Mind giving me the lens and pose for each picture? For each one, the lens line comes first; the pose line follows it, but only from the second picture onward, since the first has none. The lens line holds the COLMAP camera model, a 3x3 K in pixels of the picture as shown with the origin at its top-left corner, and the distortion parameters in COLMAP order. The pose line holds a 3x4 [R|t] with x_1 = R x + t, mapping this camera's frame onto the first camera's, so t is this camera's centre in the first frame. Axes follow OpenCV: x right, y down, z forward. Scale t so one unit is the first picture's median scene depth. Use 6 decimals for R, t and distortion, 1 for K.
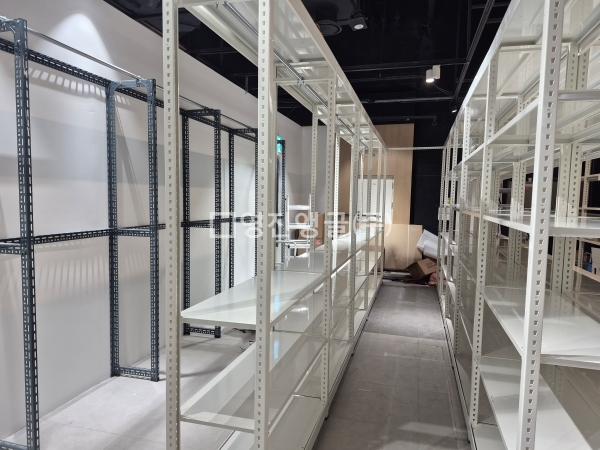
lens RADIAL K [[410.5, 0, 304.3], [0, 410.5, 225.6], [0, 0, 1]] dist [0.089606, -0.100704]
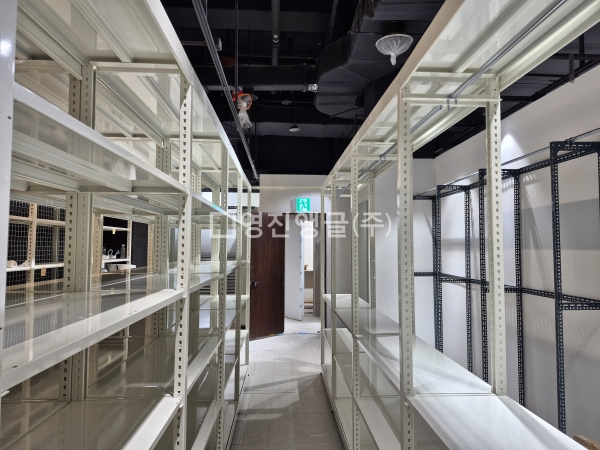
lens RADIAL K [[410.5, 0, 304.3], [0, 410.5, 225.6], [0, 0, 1]] dist [0.089606, -0.100704]
pose [[-0.947613, -0.038933, -0.317038, 0.561294], [-0.044620, 0.998947, 0.010694, -0.167054], [0.316288, 0.024280, -0.948352, 2.081225]]
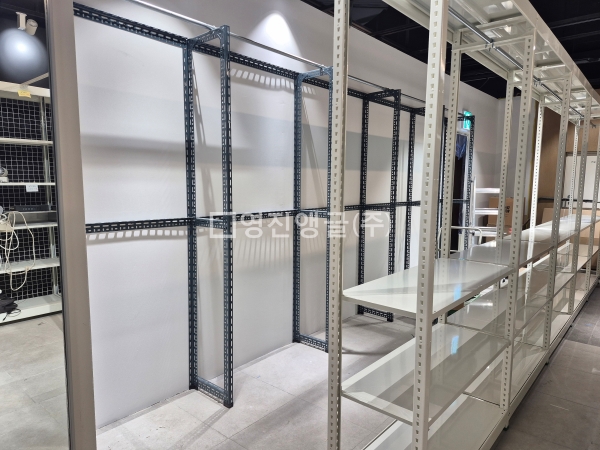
lens RADIAL K [[410.5, 0, 304.3], [0, 410.5, 225.6], [0, 0, 1]] dist [0.089606, -0.100704]
pose [[0.905711, 0.037081, -0.422272, 0.019894], [-0.021194, 0.998882, 0.042256, 0.003183], [0.423367, -0.029322, 0.905484, 0.022784]]
